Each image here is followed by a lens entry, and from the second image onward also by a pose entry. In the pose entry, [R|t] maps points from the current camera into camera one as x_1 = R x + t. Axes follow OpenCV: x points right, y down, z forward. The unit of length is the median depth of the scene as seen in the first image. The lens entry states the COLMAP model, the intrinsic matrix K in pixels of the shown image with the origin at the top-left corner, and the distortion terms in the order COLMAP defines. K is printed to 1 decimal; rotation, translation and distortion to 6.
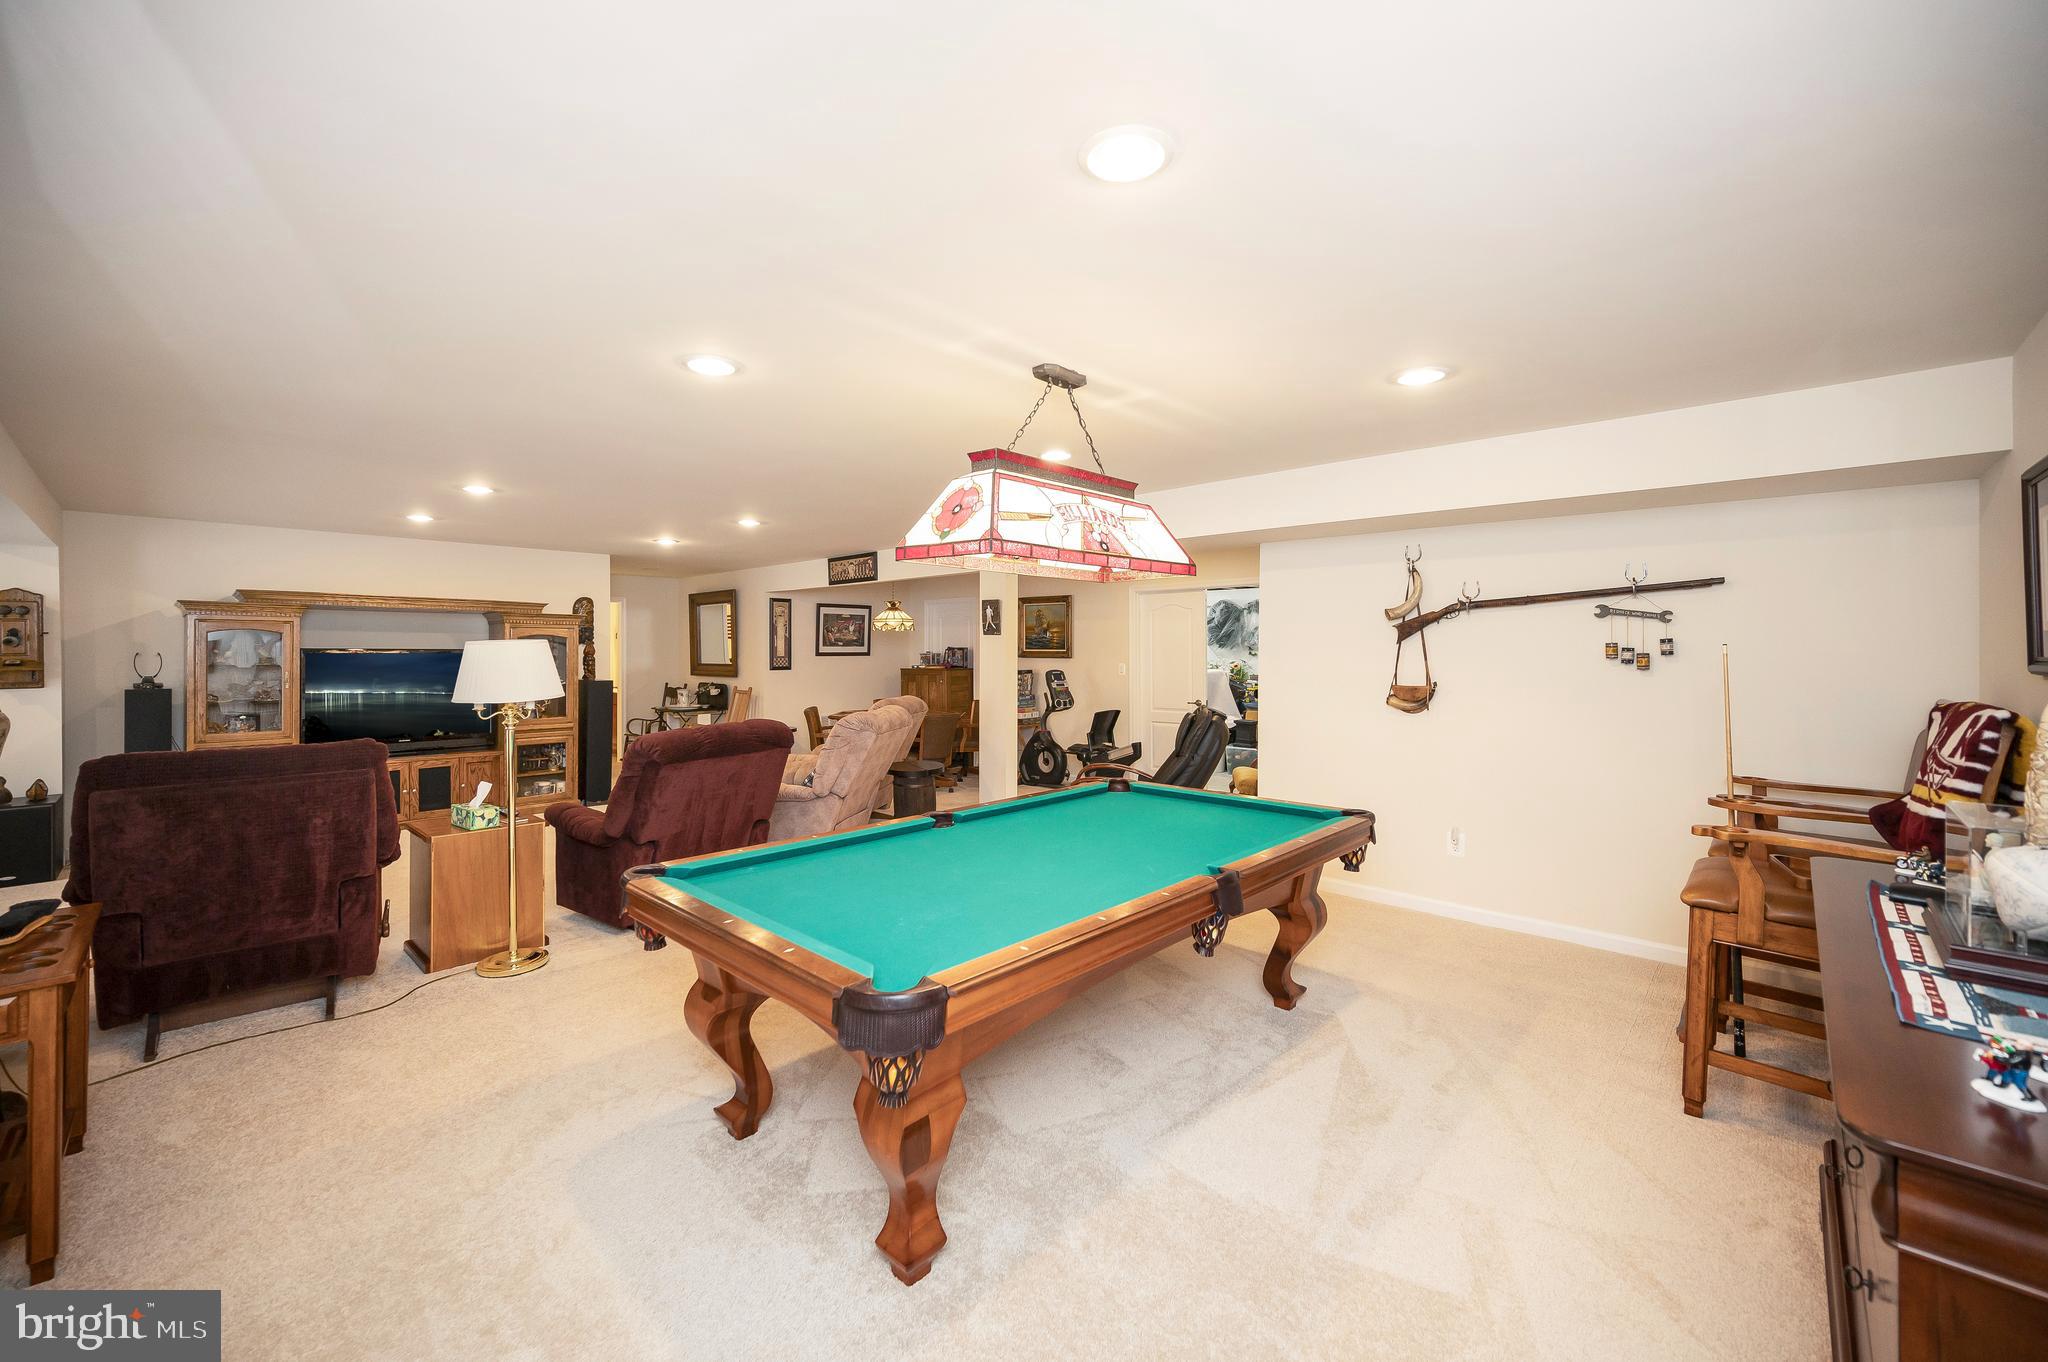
lens RADIAL K [[812.6, 0, 1031.7], [0, 812.6, 667.2], [0, 0, 1]] dist [-0.000028, -0.000283]
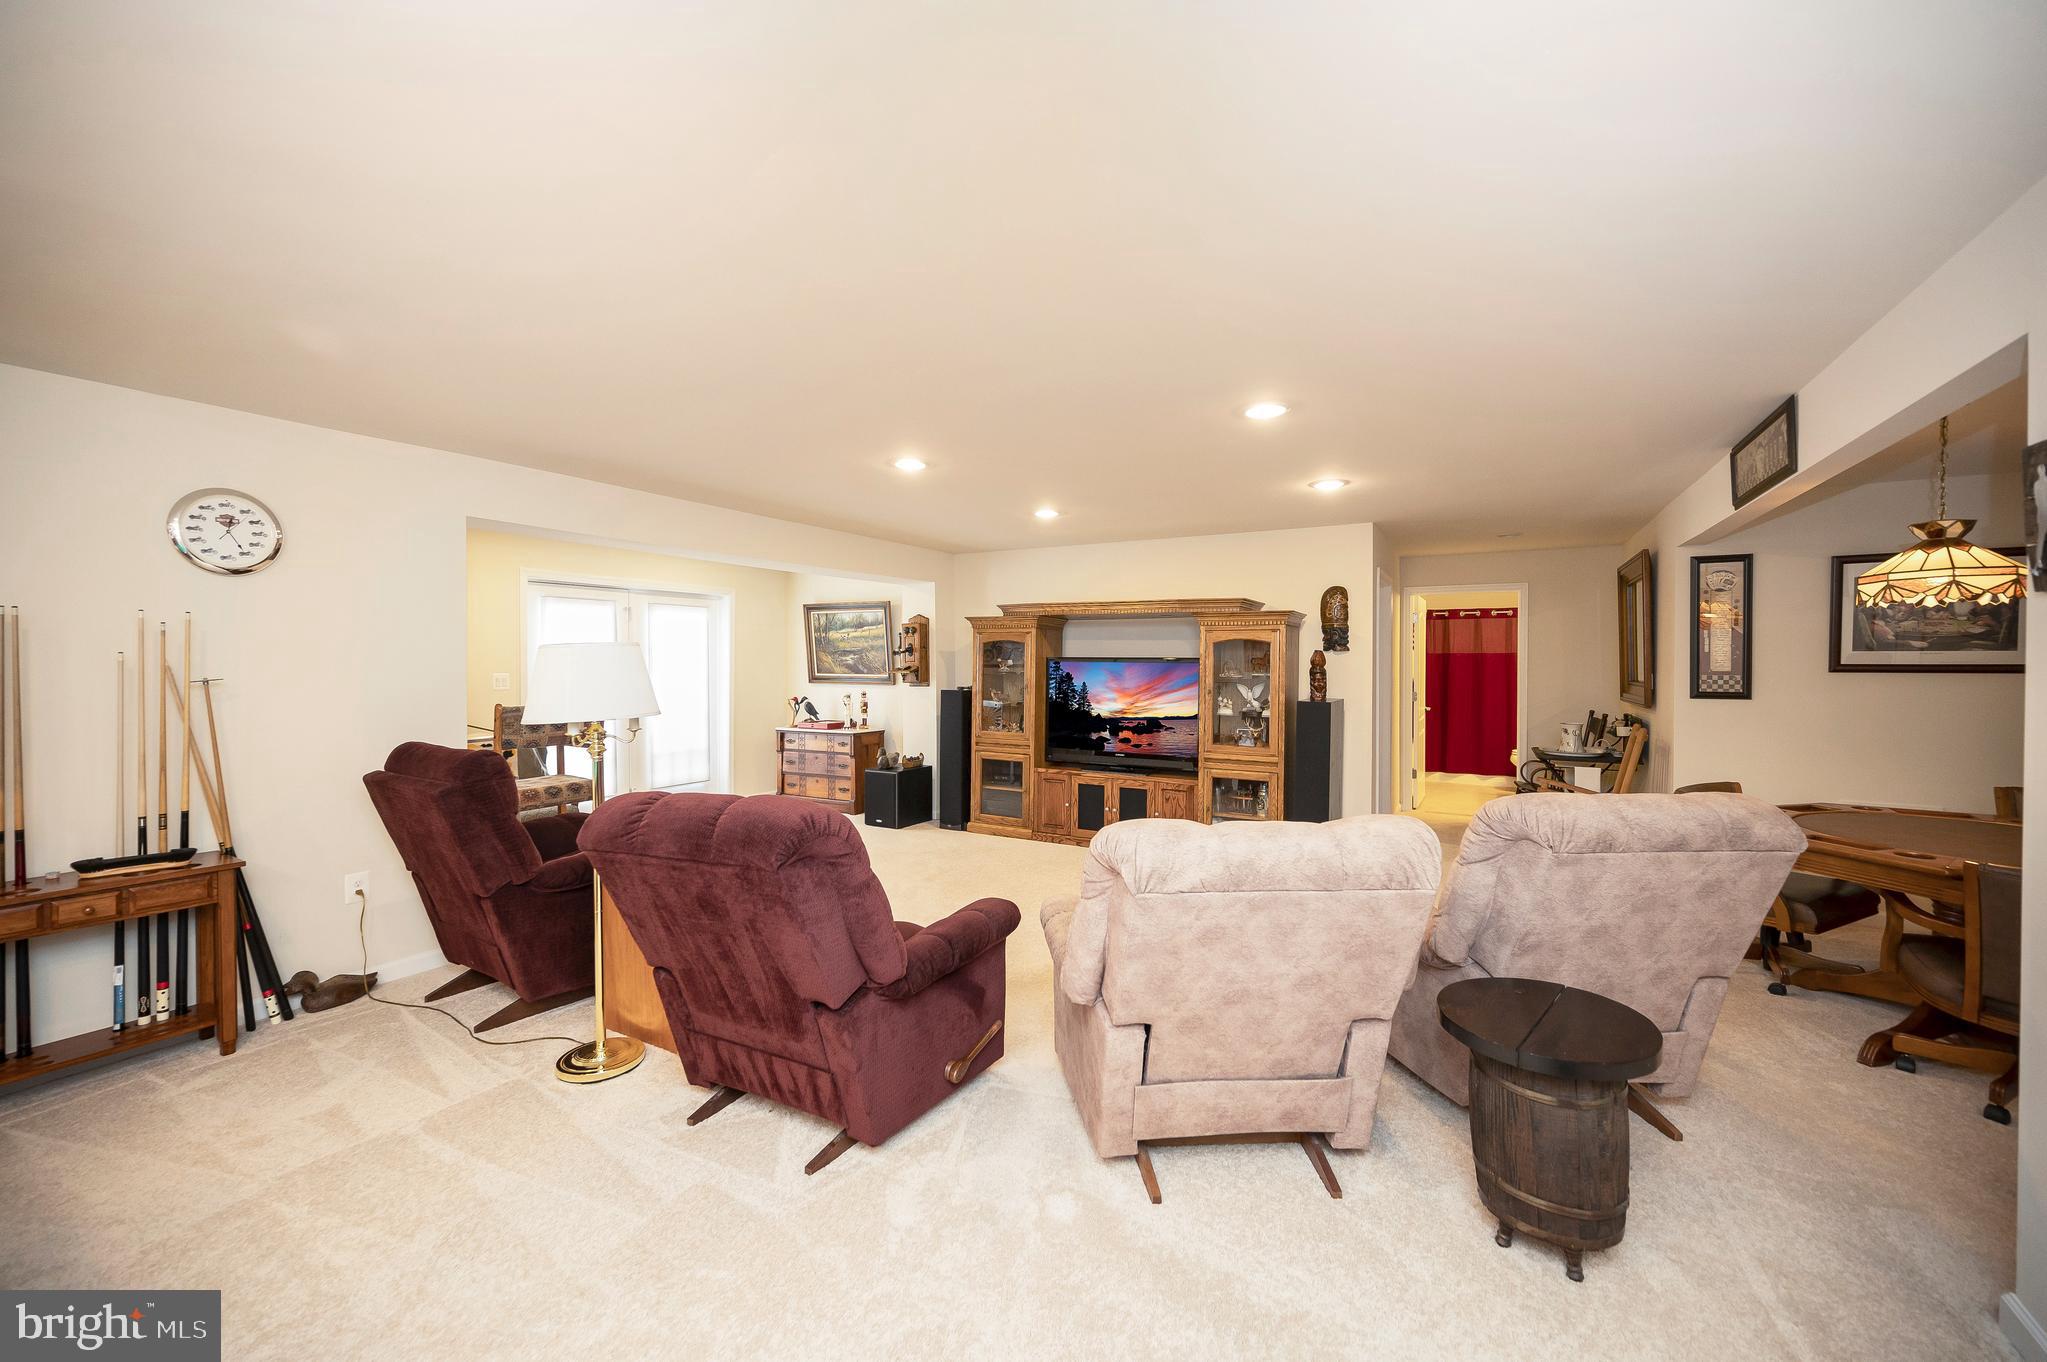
lens RADIAL K [[812.2, 0, 1031.2], [0, 812.2, 667.2], [0, 0, 1]] dist [-0.000028, -0.000283]
pose [[0.232526, 0.004116, -0.972581, 0.094031], [-0.023836, 0.999715, -0.001468, -0.005725], [0.972298, 0.023524, 0.232558, 0.551855]]
